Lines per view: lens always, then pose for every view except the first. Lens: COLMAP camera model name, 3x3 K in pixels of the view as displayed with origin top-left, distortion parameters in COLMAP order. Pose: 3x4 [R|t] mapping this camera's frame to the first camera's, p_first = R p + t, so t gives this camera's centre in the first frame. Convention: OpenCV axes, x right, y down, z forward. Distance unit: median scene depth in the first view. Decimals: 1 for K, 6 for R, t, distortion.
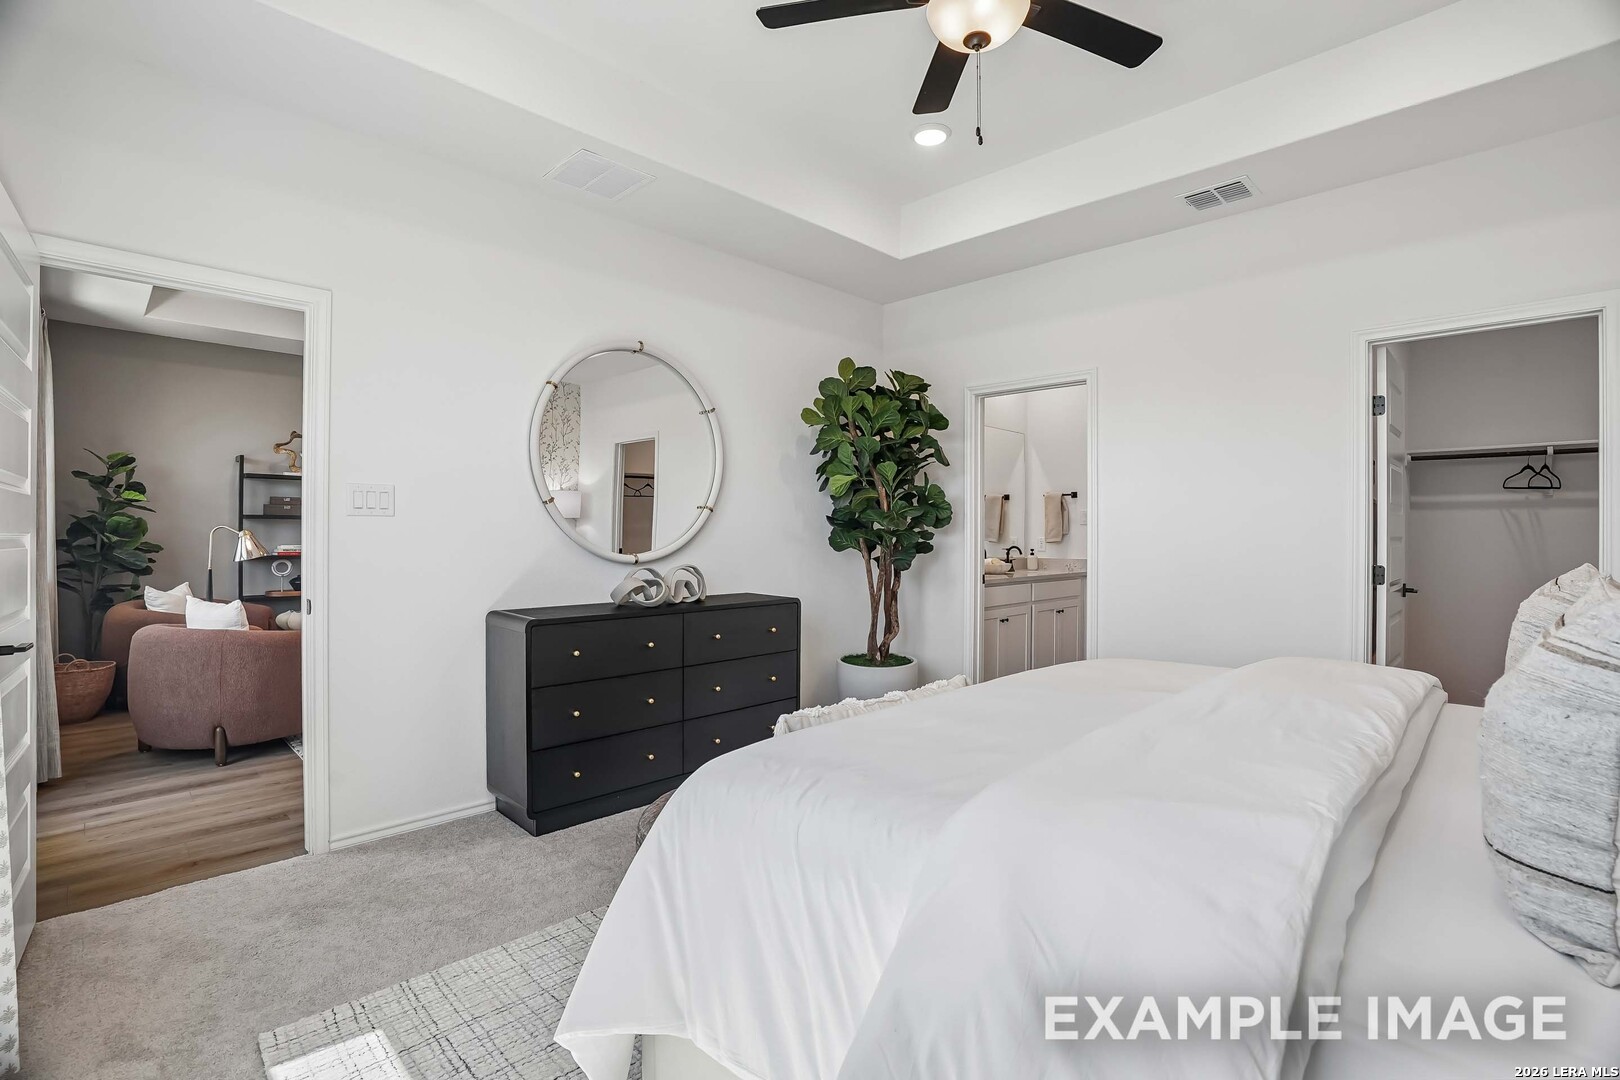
lens RADIAL K [[743.8, 0, 820.1], [0, 743.8, 530.3], [0, 0, 1]] dist [-0.017021, 0.003813]
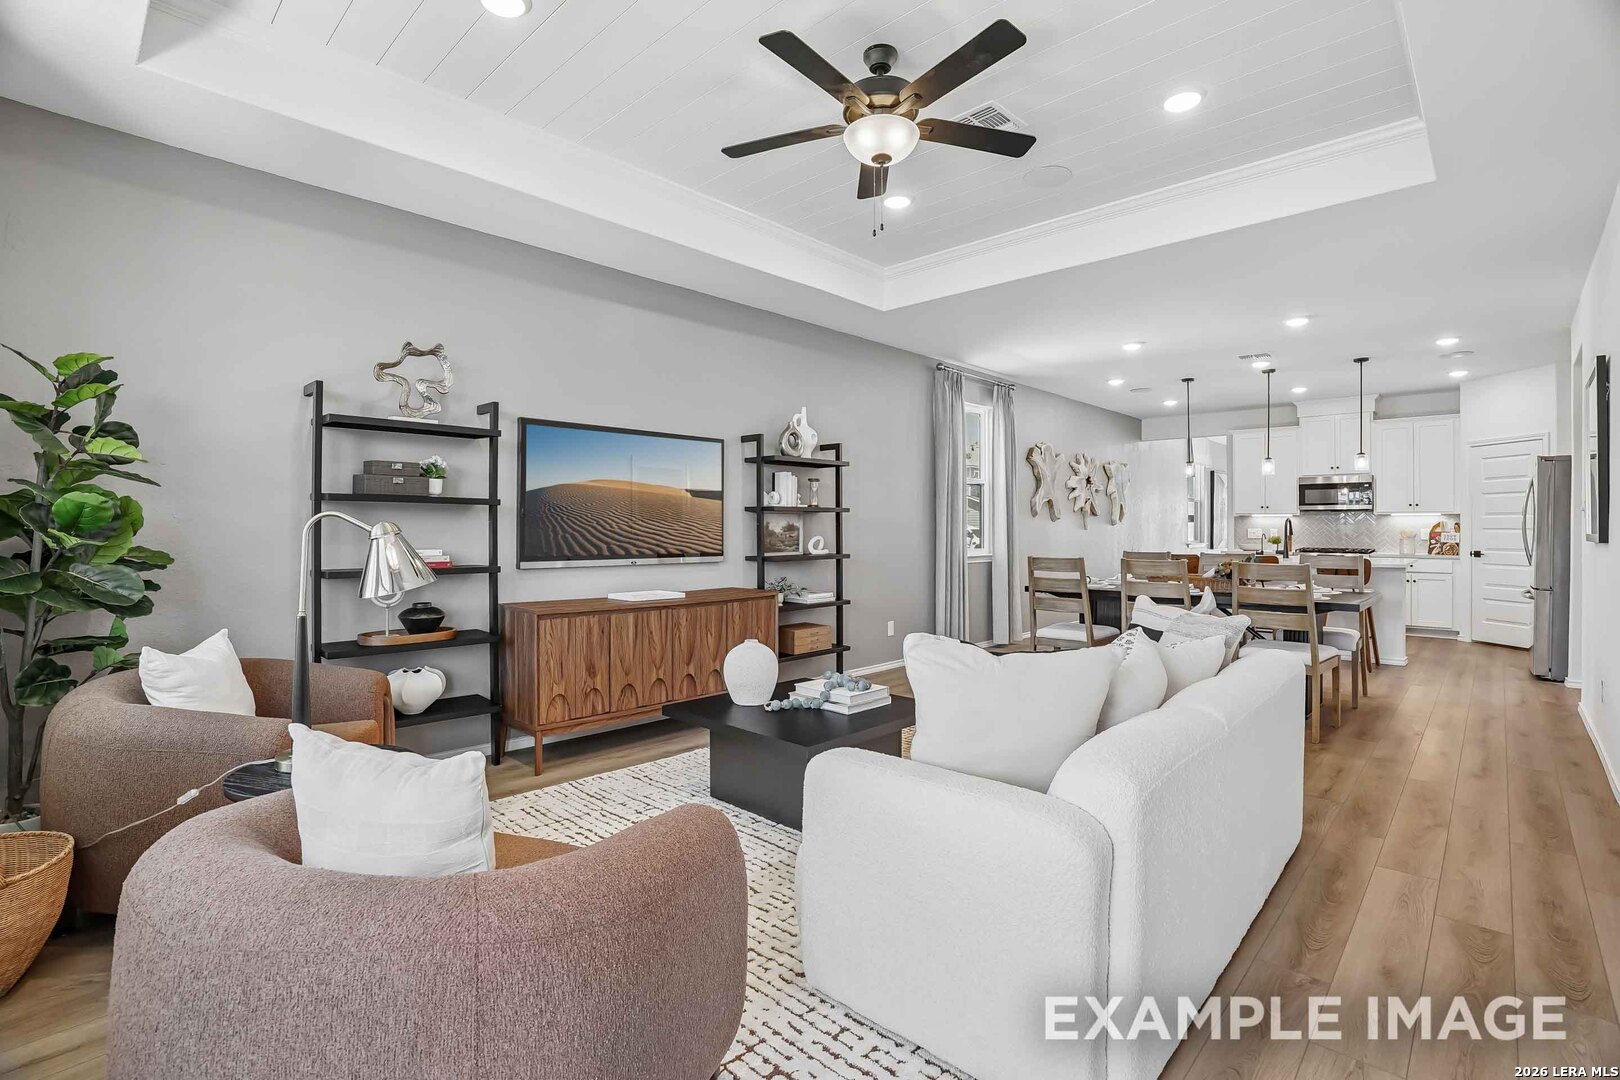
lens RADIAL K [[743.8, 0, 819.9], [0, 743.8, 526.1], [0, 0, 1]] dist [-0.017021, 0.003813]
pose [[0.999563, 0.003868, 0.029320, -0.492826], [-0.004029, 0.999977, 0.005426, -0.002251], [-0.029298, -0.005542, 0.999555, 0.513396]]
